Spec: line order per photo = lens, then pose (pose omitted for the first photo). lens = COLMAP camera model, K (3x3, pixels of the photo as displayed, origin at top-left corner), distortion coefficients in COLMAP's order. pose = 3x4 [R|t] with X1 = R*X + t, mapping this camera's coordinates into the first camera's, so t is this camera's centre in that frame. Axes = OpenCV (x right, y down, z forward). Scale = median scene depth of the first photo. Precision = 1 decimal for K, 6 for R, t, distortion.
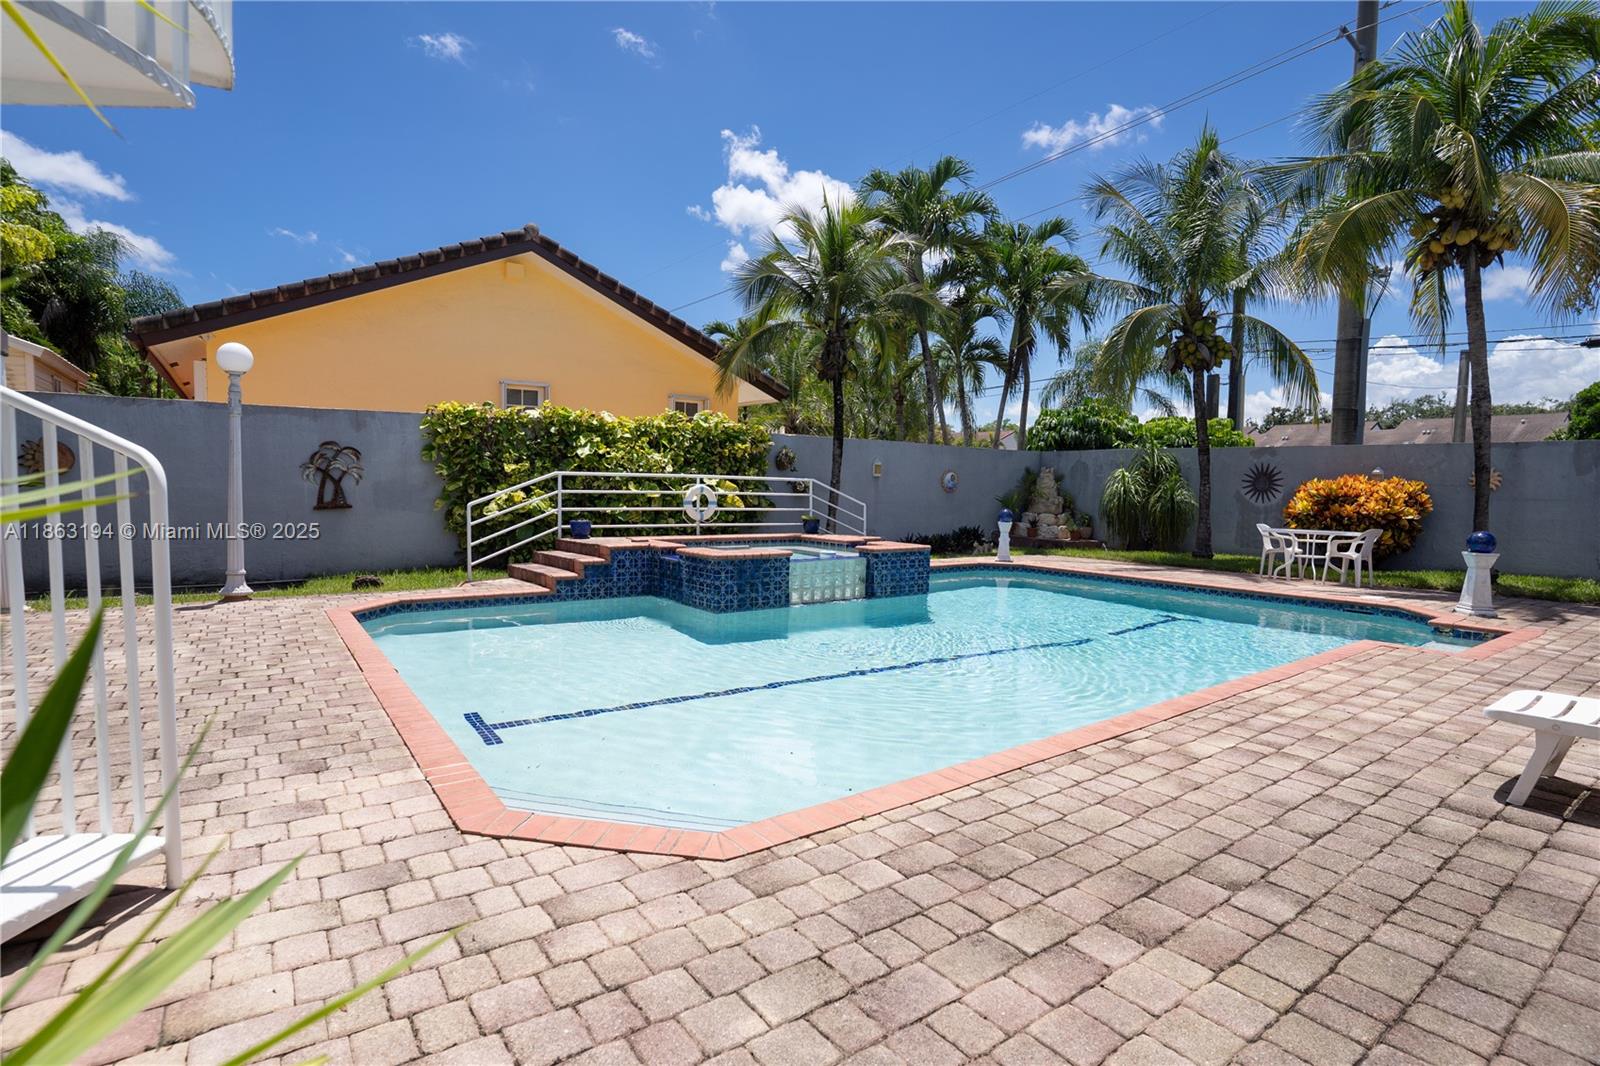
lens RADIAL K [[785.6, 0, 802.2], [0, 785.6, 514.6], [0, 0, 1]] dist [-0.002249, 0.000095]
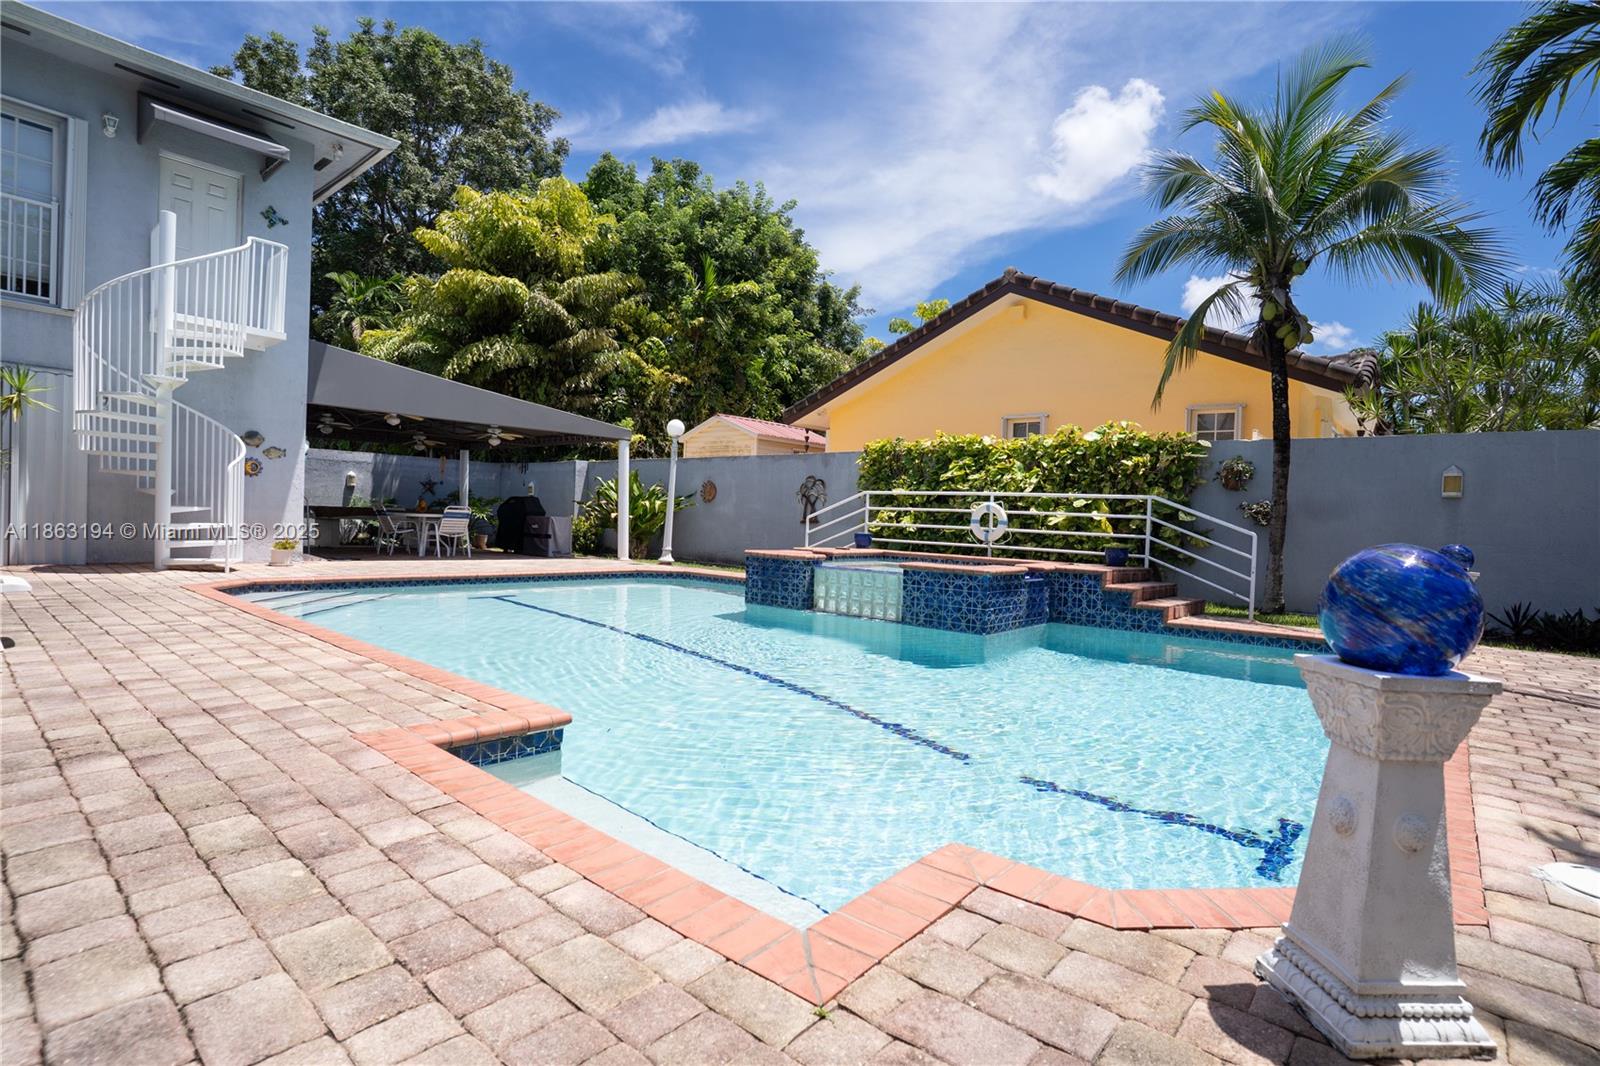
lens RADIAL K [[785.6, 0, 802.2], [0, 785.6, 514.6], [0, 0, 1]] dist [-0.002249, 0.000095]
pose [[0.268312, -0.008694, -0.963293, 0.857278], [-0.070277, 0.997118, -0.028574, 0.022342], [0.960765, 0.075364, 0.266928, 0.661850]]
